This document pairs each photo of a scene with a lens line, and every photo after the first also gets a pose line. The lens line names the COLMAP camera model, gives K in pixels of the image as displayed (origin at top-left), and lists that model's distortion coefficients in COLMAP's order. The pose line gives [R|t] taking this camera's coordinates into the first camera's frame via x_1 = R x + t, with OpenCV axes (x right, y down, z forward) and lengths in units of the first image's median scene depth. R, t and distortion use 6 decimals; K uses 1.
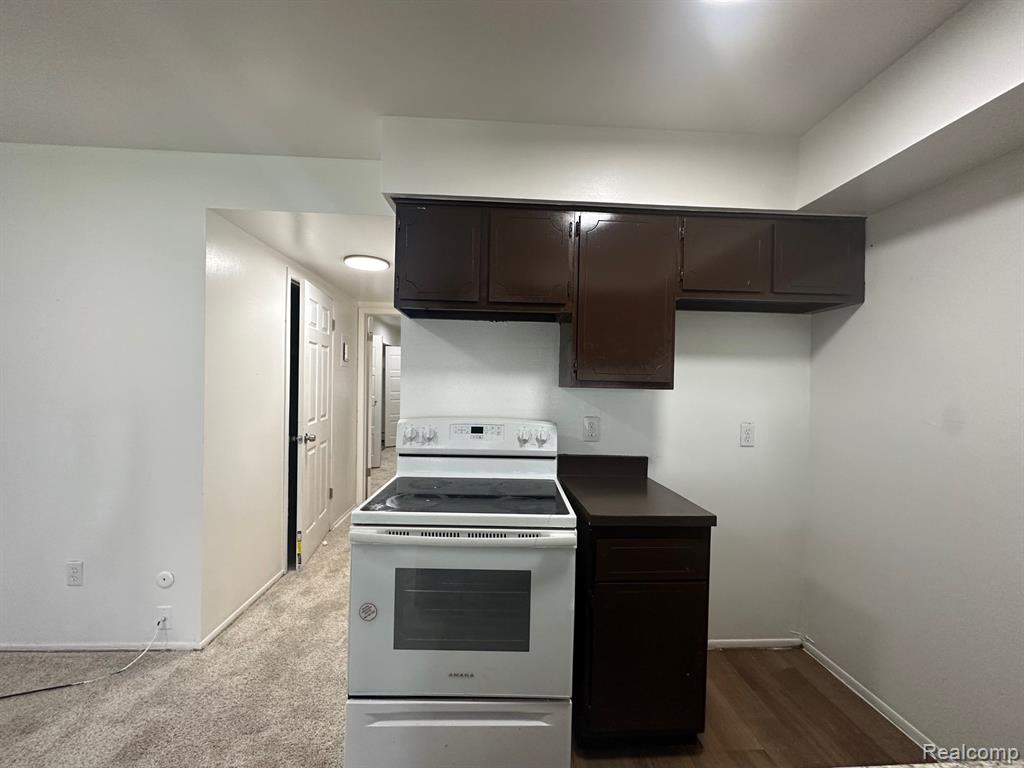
lens RADIAL K [[406.1, 0, 510.9], [0, 406.1, 381.0], [0, 0, 1]] dist [-0.001703, -0.000298]
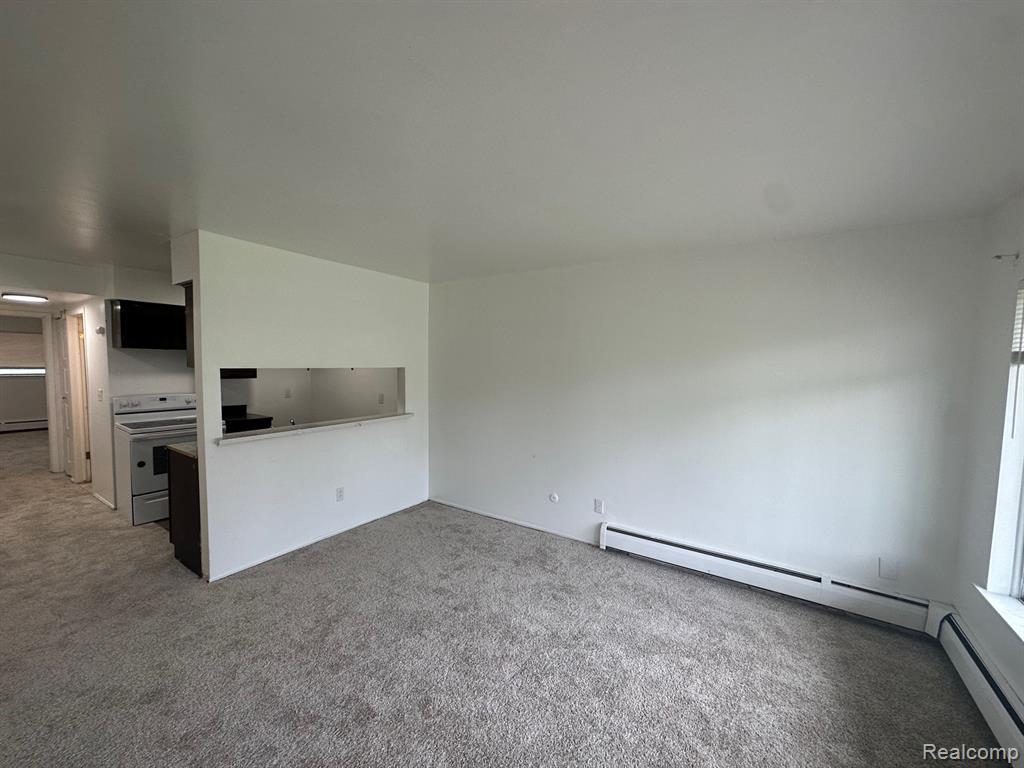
lens RADIAL K [[406.1, 0, 510.9], [0, 406.1, 381.0], [0, 0, 1]] dist [-0.001703, -0.000298]
pose [[0.588451, -0.049740, 0.807002, -0.760719], [-0.011594, 0.997484, 0.069934, -0.161245], [-0.808450, -0.050509, 0.586394, -1.881755]]
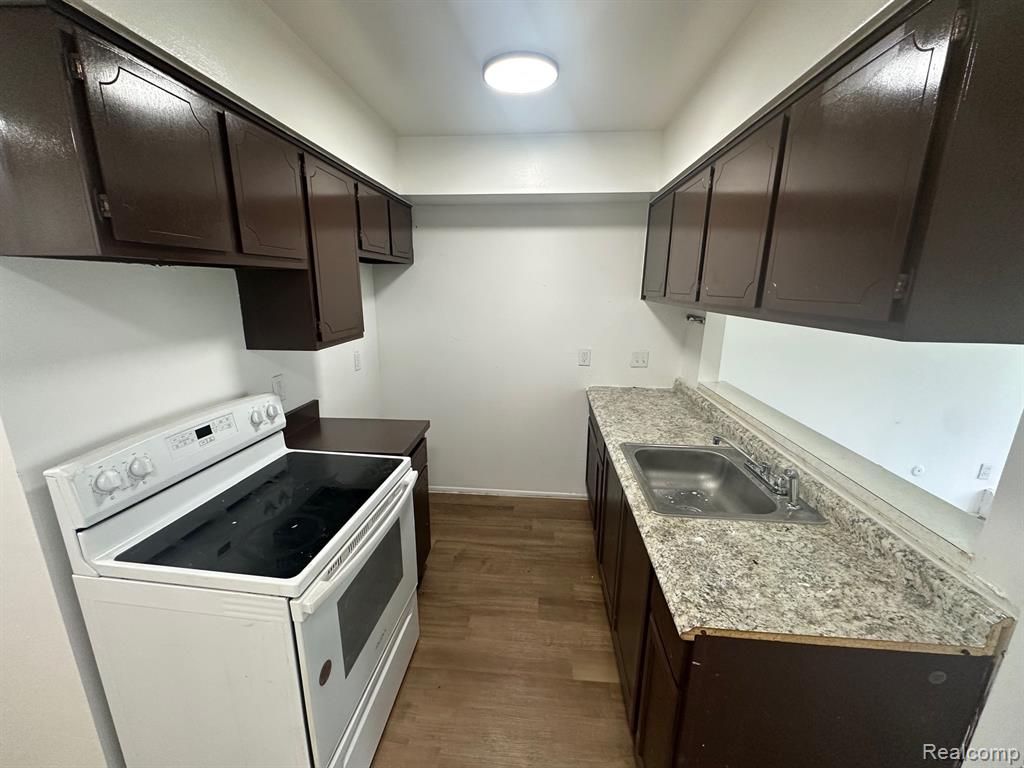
lens RADIAL K [[406.1, 0, 510.9], [0, 406.1, 381.0], [0, 0, 1]] dist [-0.001703, -0.000298]
pose [[0.138031, -0.247303, 0.959056, -0.661841], [-0.010843, 0.967890, 0.251141, -0.146884], [-0.990369, -0.045064, 0.130917, 0.386411]]
